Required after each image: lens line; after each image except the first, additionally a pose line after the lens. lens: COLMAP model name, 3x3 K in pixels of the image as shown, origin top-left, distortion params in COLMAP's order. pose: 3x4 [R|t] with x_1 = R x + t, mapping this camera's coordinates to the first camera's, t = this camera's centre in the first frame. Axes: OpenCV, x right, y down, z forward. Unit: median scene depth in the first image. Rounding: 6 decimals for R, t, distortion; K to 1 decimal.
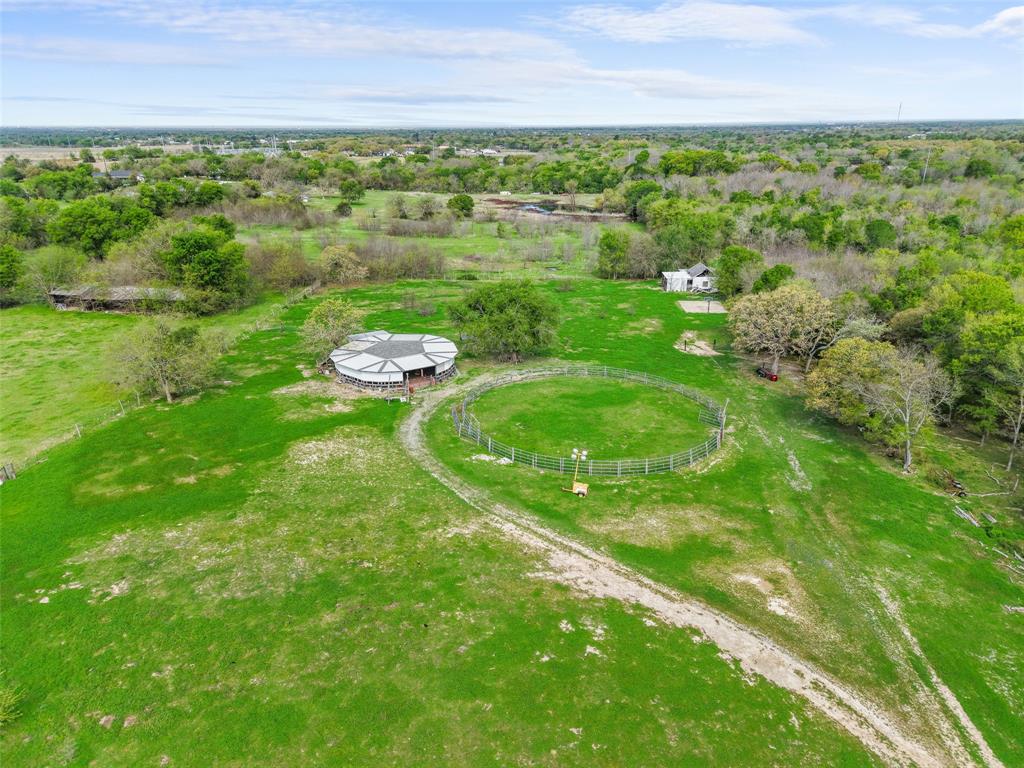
lens RADIAL K [[680.9, 0, 512.0], [0, 680.9, 384.0], [0, 0, 1]] dist [0.056666, -0.008771]
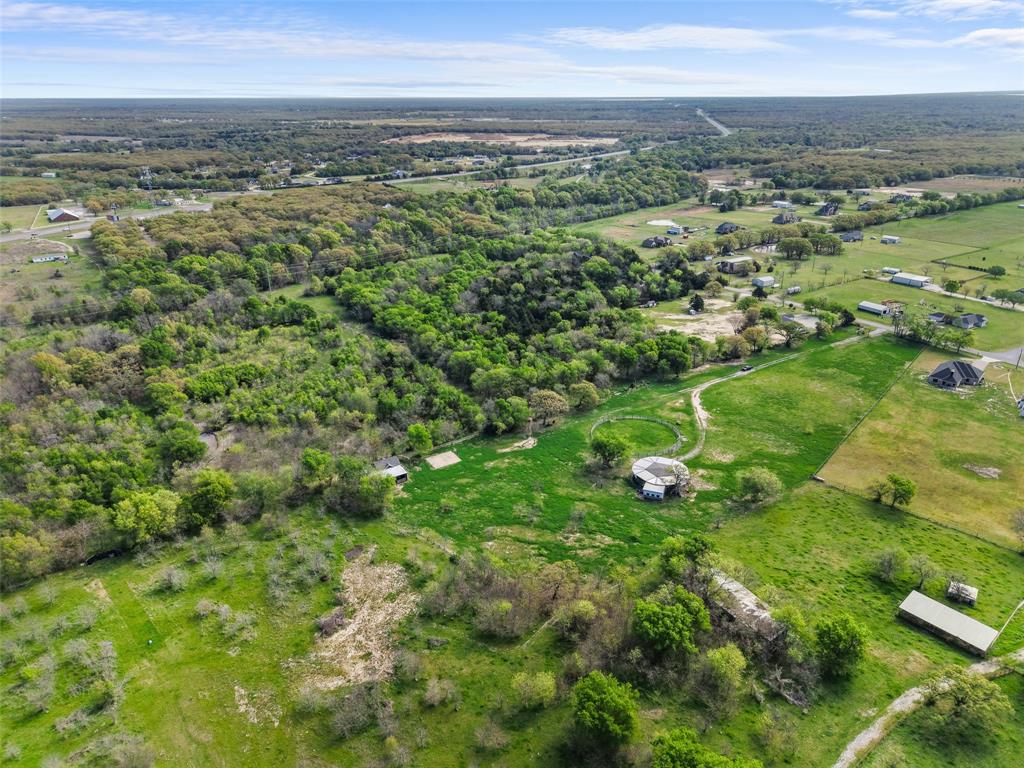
lens RADIAL K [[679.5, 0, 512.0], [0, 679.5, 384.0], [0, 0, 1]] dist [0.115958, -0.122540]
pose [[-0.589453, -0.308771, 0.746462, -2.354596], [0.292136, 0.780039, 0.553349, -2.646773], [-0.753128, 0.544242, -0.369593, 3.252876]]
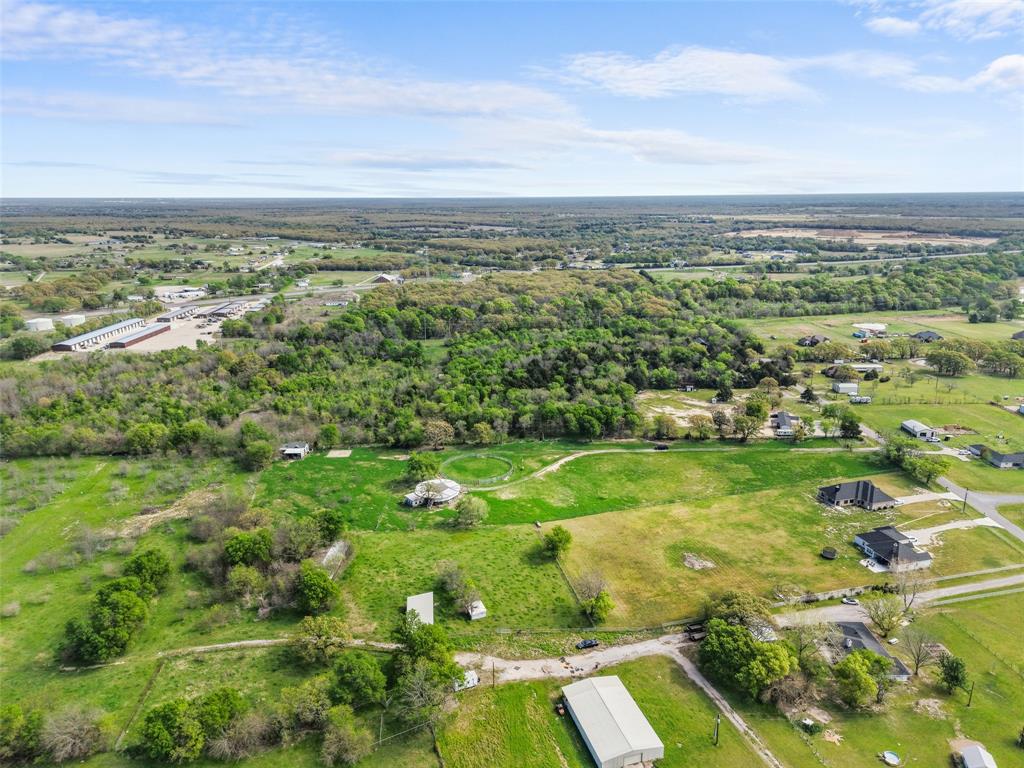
lens RADIAL K [[680.9, 0, 512.0], [0, 680.9, 384.0], [0, 0, 1]] dist [0.056666, -0.008771]
pose [[-0.066877, -0.265150, 0.961885, -4.312359], [0.357205, 0.893783, 0.271213, -1.683941], [-0.931629, 0.361728, 0.034940, 0.747571]]
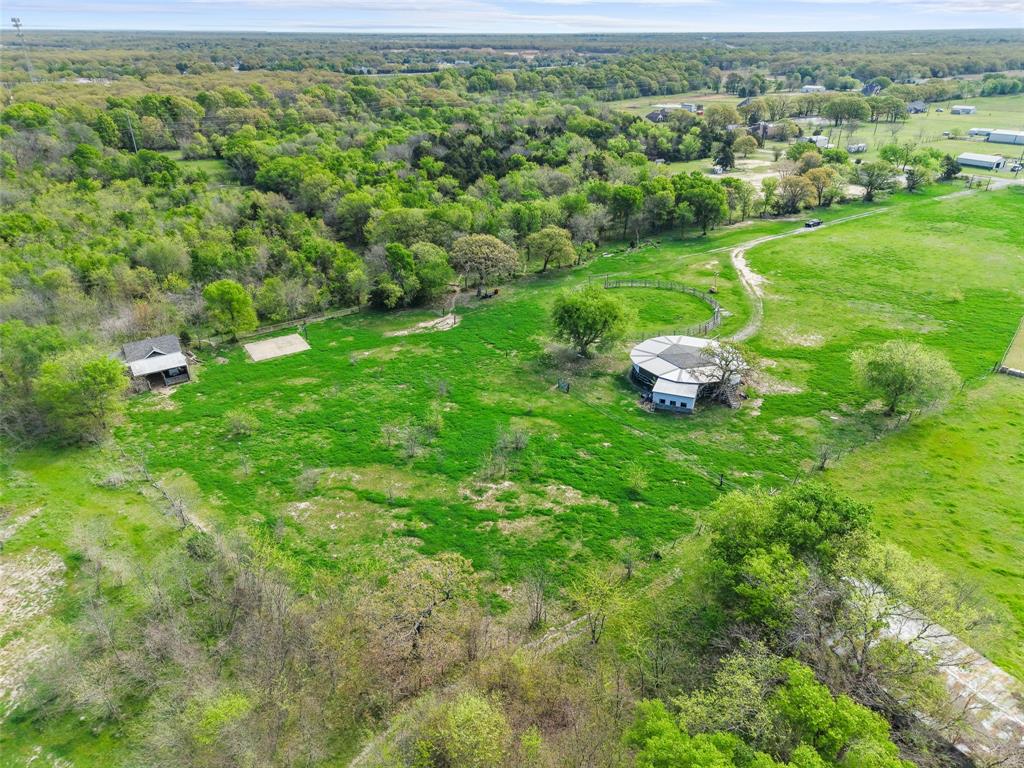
lens RADIAL K [[680.9, 0, 512.0], [0, 680.9, 384.0], [0, 0, 1]] dist [0.056666, -0.008771]
pose [[-0.592601, -0.364485, 0.718314, -1.312666], [0.286707, 0.737919, 0.610962, -1.252727], [-0.752744, 0.568002, -0.332791, 2.565831]]
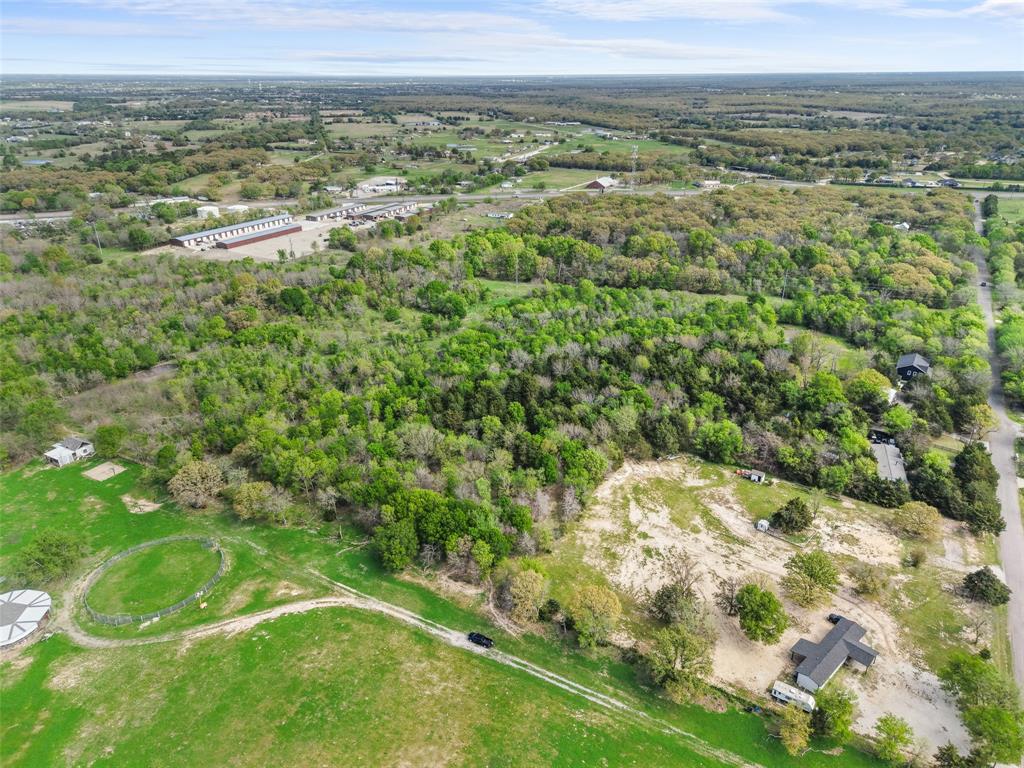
lens RADIAL K [[680.9, 0, 512.0], [0, 680.9, 384.0], [0, 0, 1]] dist [0.056666, -0.008771]
pose [[0.440234, -0.370833, 0.817727, -1.244198], [0.319780, 0.915765, 0.243135, -0.894554], [-0.839009, 0.154456, 0.521736, -1.483168]]
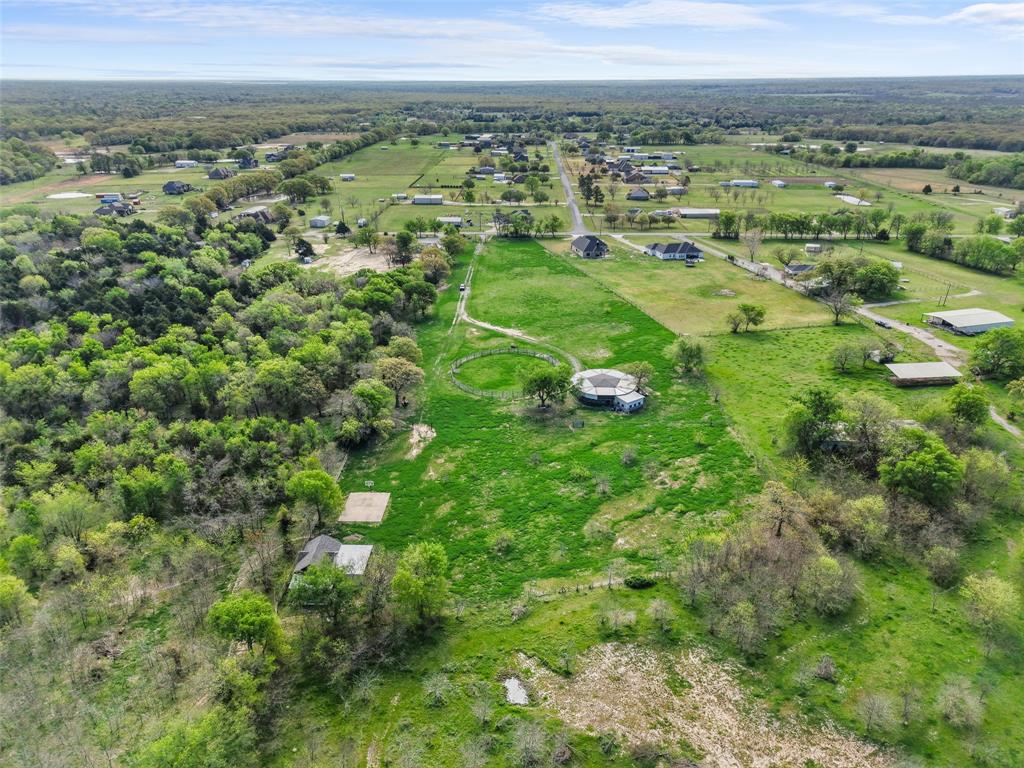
lens RADIAL K [[680.9, 0, 512.0], [0, 680.9, 384.0], [0, 0, 1]] dist [0.056666, -0.008771]
pose [[-0.999281, 0.021622, -0.031130, 0.226284], [-0.006420, 0.712884, 0.701253, -2.163250], [0.037355, 0.700949, -0.712233, 3.704418]]
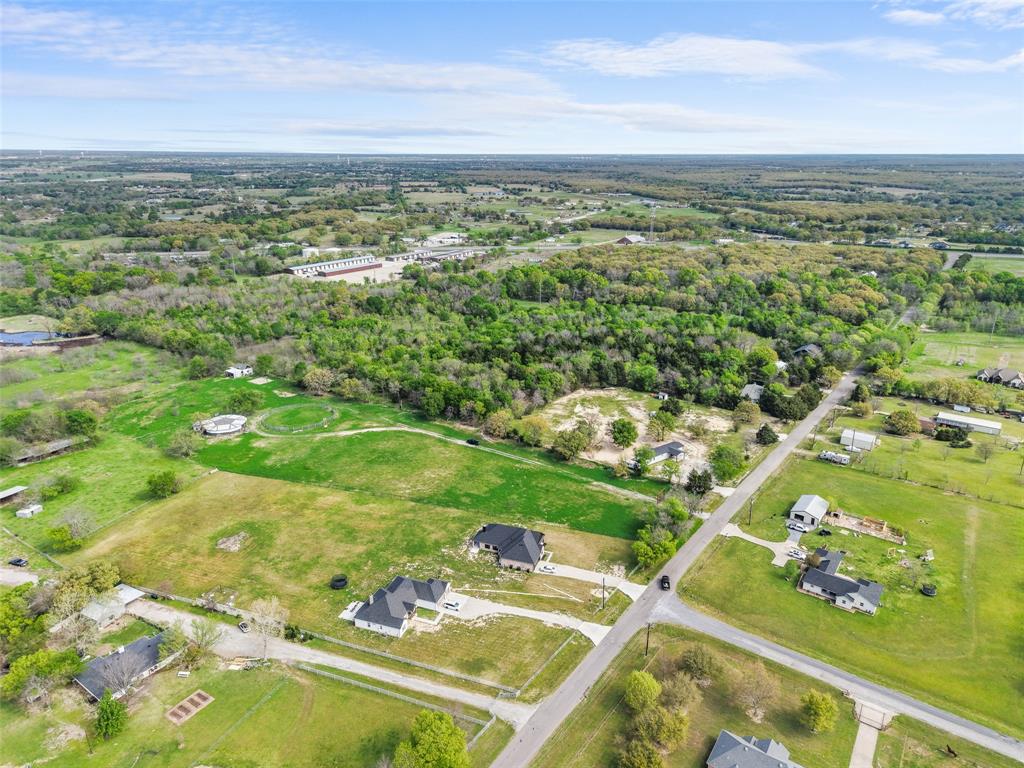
lens RADIAL K [[679.5, 0, 512.0], [0, 679.5, 384.0], [0, 0, 1]] dist [0.115958, -0.122540]
pose [[0.526022, -0.270286, 0.806379, -3.037265], [0.295408, 0.947188, 0.124780, -0.338248], [-0.797518, 0.172573, 0.578086, -2.858538]]
